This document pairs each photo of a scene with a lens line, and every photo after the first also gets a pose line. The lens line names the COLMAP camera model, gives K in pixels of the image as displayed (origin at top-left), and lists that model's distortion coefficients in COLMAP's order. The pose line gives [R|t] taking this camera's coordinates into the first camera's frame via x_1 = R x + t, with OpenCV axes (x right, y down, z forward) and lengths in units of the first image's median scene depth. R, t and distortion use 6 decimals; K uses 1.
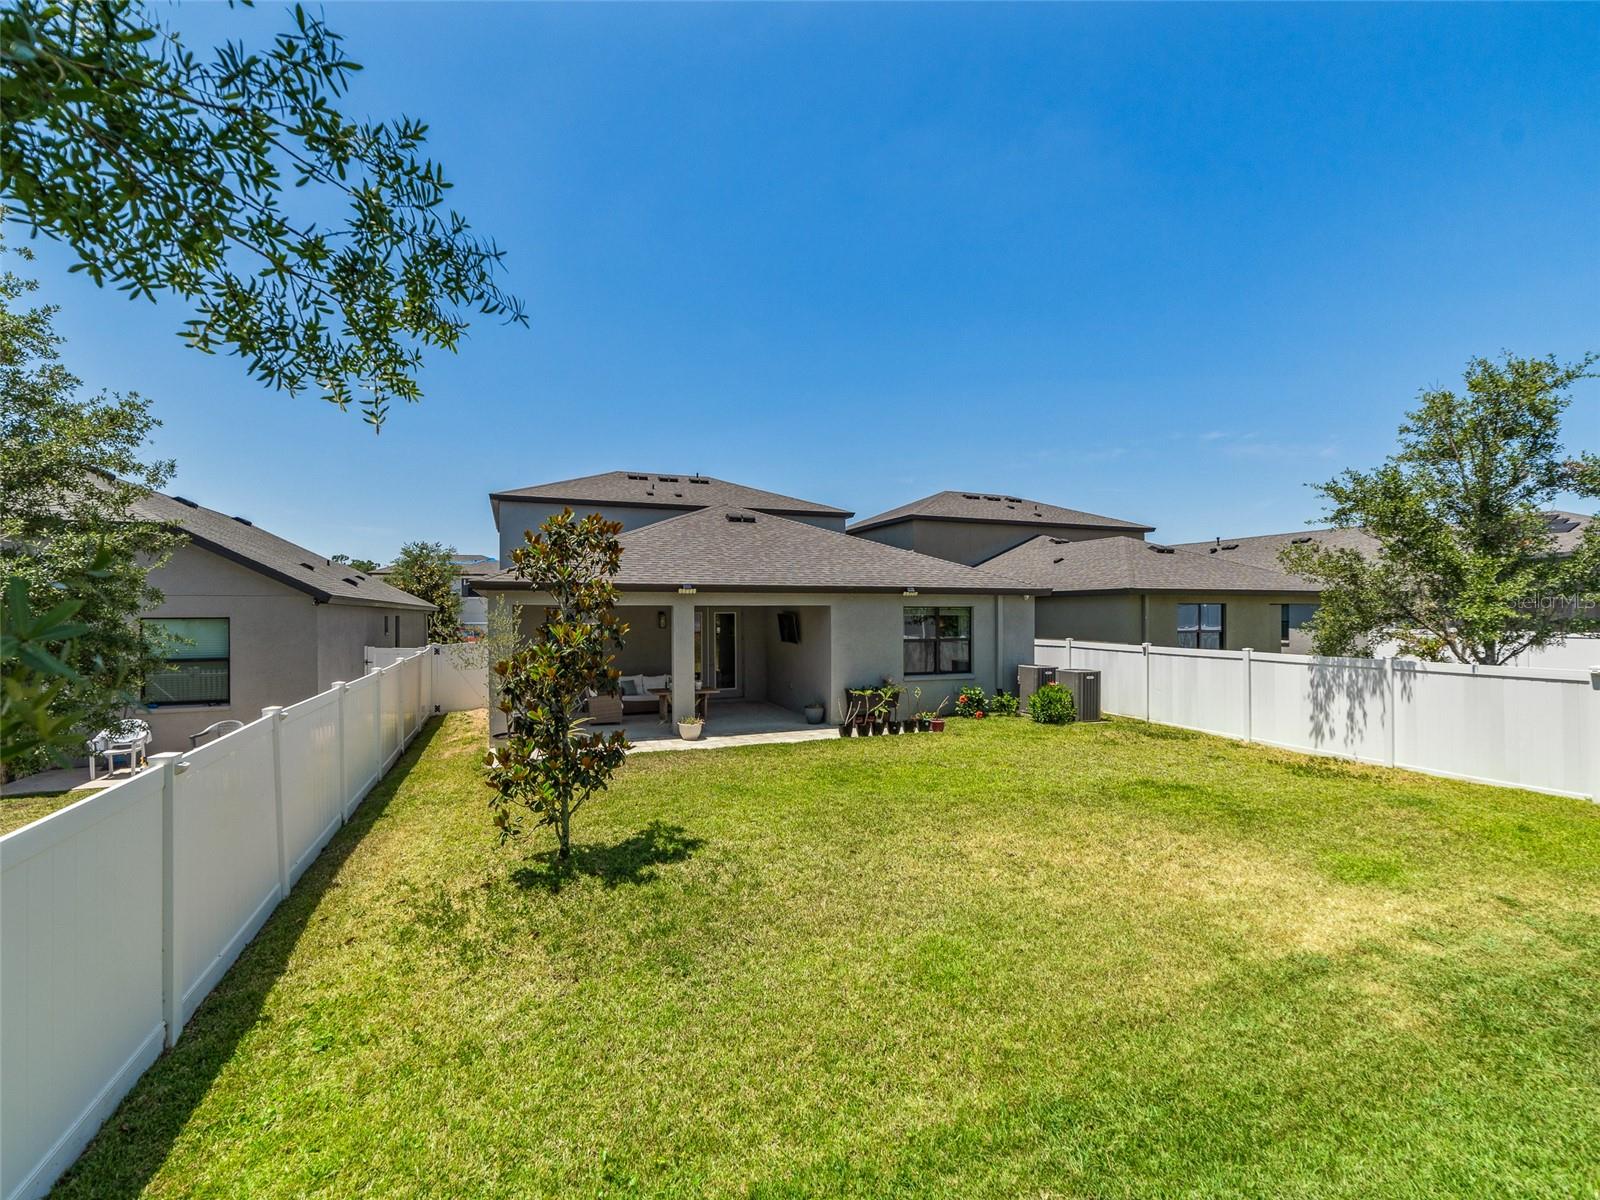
lens RADIAL K [[725.7, 0, 800.0], [0, 725.7, 600.0], [0, 0, 1]] dist [-0.016346, 0.000004]
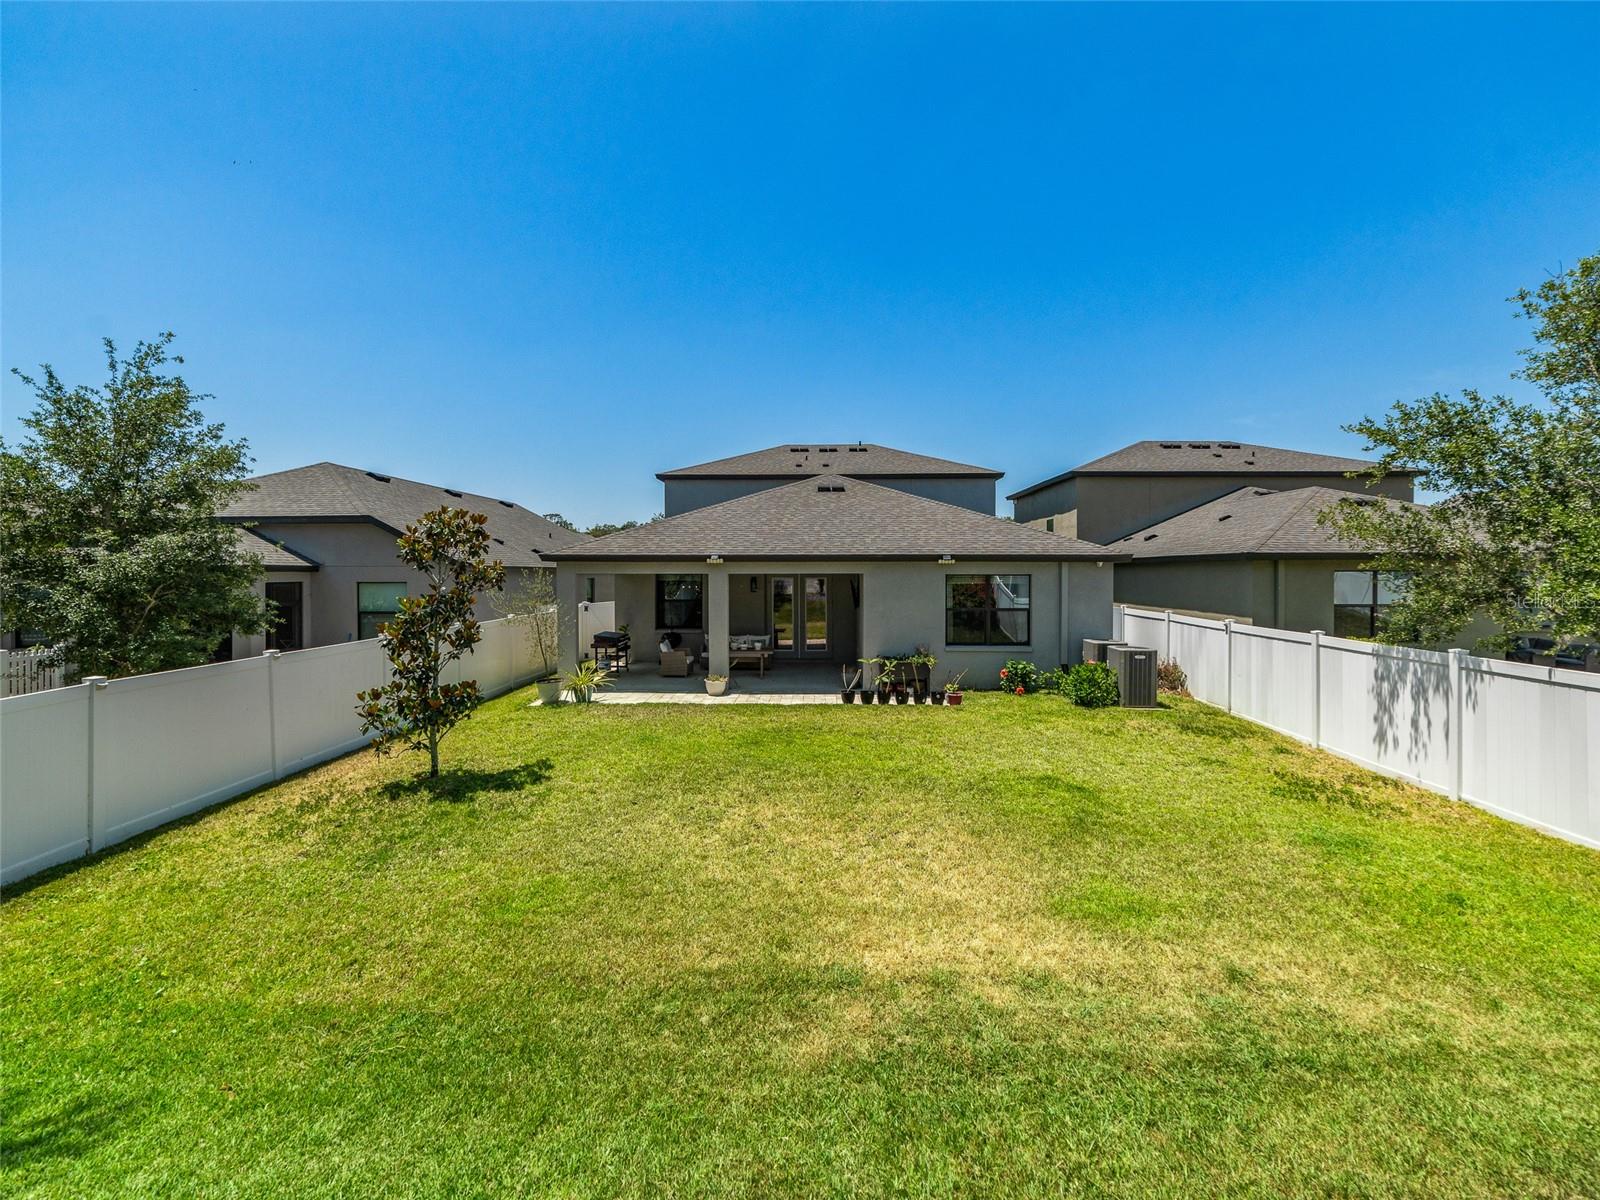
lens RADIAL K [[713.4, 0, 801.0], [0, 713.4, 559.9], [0, 0, 1]] dist [-0.018794, 0.000053]
pose [[0.920727, -0.003283, -0.390193, 0.361261], [0.004432, 0.999988, 0.002044, -0.014185], [0.390181, -0.003612, 0.920731, 0.045469]]
